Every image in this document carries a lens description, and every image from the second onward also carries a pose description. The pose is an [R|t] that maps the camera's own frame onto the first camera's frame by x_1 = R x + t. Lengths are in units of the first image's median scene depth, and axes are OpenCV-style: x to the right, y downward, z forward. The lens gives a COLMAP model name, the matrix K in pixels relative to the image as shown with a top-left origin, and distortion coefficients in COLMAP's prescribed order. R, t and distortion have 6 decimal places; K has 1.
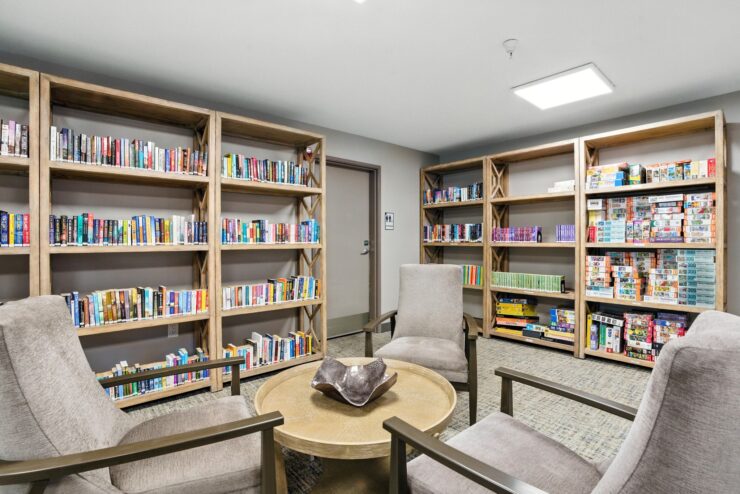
lens RADIAL K [[362.6, 0, 370.9], [0, 362.6, 241.7], [0, 0, 1]] dist [-0.032933, 0.000472]
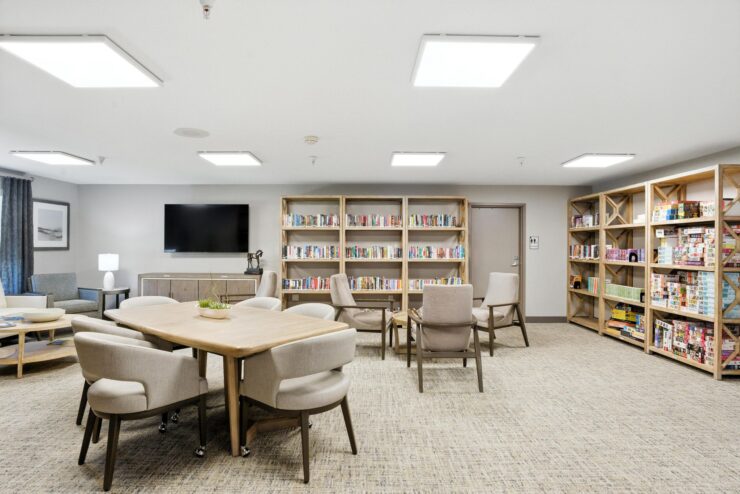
lens RADIAL K [[504.2, 0, 370.0], [0, 504.2, 247.0], [0, 0, 1]] dist [-0.005947, -0.000541]
pose [[0.742810, 0.010202, -0.669425, 1.155347], [-0.005791, 0.999944, 0.008813, -0.071744], [0.669477, -0.002670, 0.742828, -1.106468]]
